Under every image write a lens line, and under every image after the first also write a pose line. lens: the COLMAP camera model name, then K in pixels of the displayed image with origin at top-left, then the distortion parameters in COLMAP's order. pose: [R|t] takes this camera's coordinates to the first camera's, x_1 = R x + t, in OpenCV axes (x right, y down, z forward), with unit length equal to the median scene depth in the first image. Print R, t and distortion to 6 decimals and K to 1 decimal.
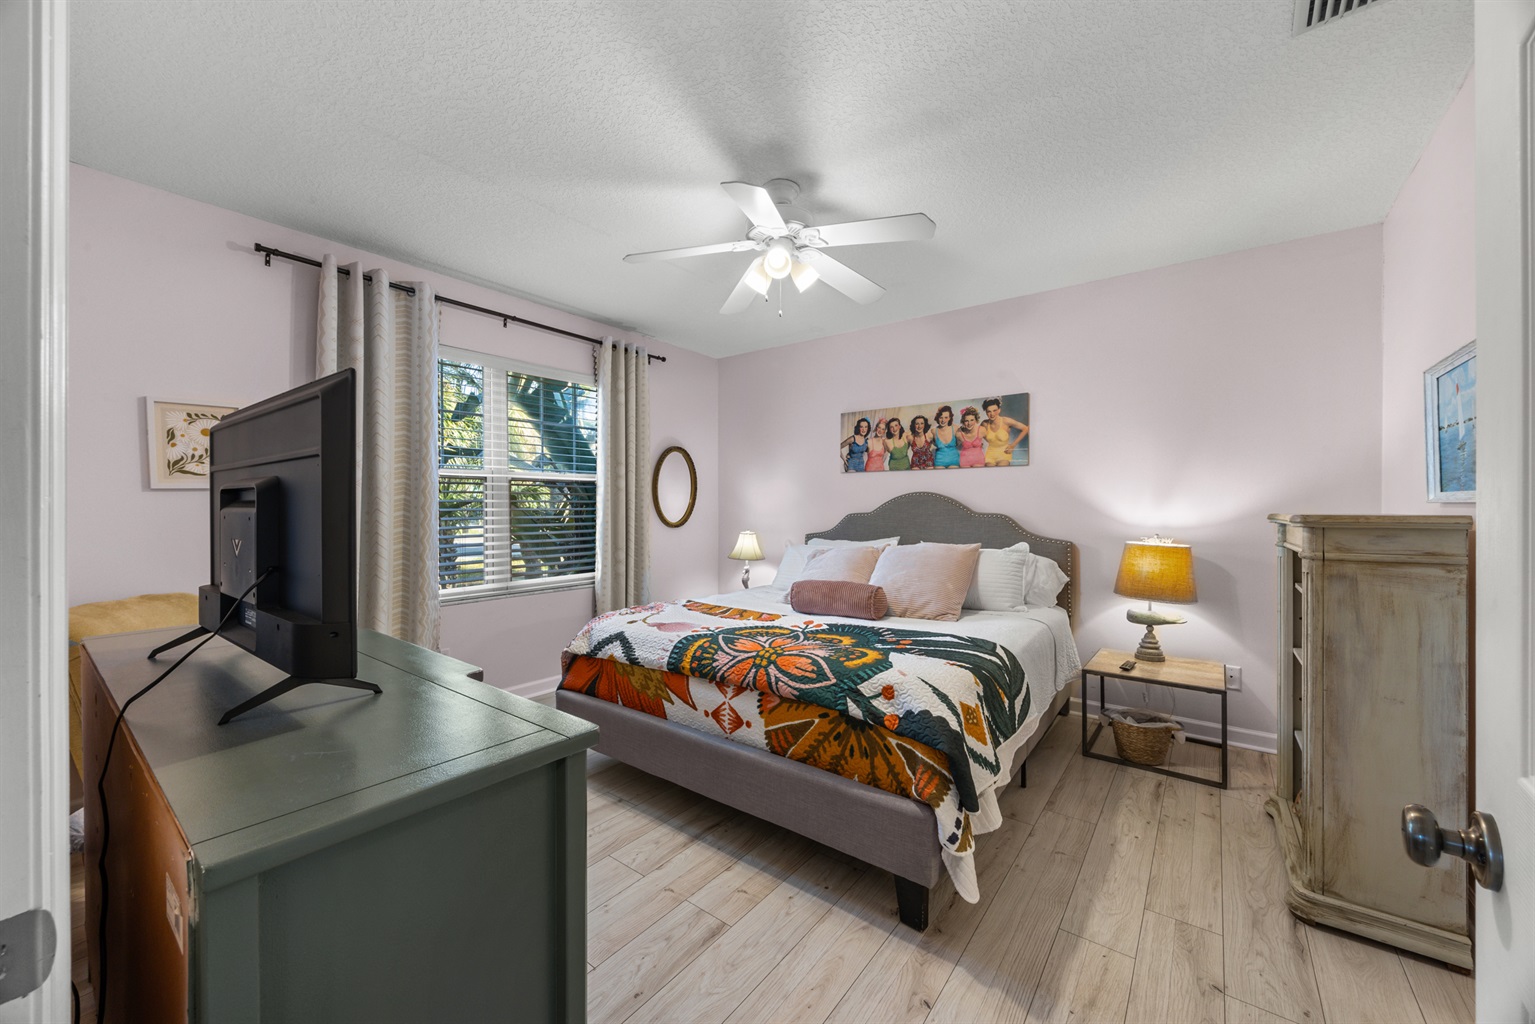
lens RADIAL K [[581.2, 0, 776.1], [0, 581.2, 505.1], [0, 0, 1]] dist [0.001210, 0.000506]
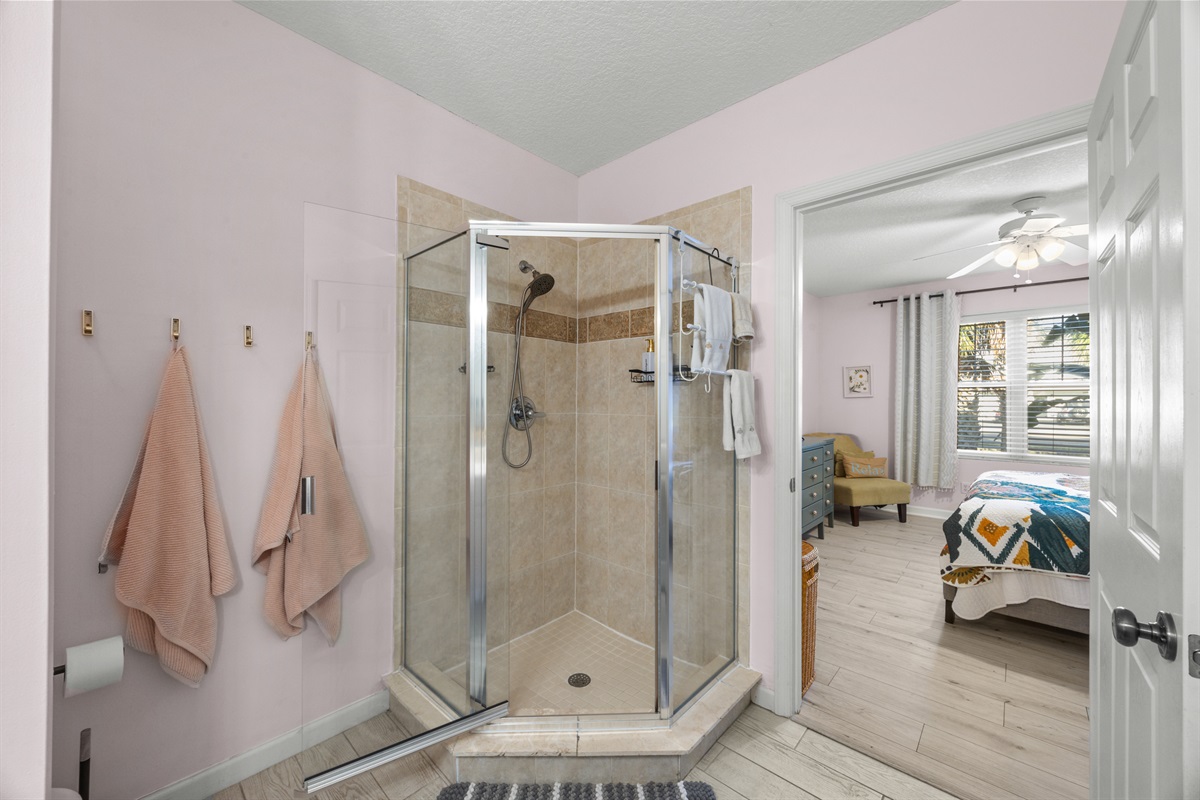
lens RADIAL K [[454.3, 0, 600.2], [0, 454.3, 400.3], [0, 0, 1]] dist [0.001210, 0.000506]
pose [[-0.085491, 0.000642, -0.996339, 1.186524], [-0.000209, 1.000000, 0.000662, -0.013374], [0.996339, 0.000265, -0.085491, -0.026964]]
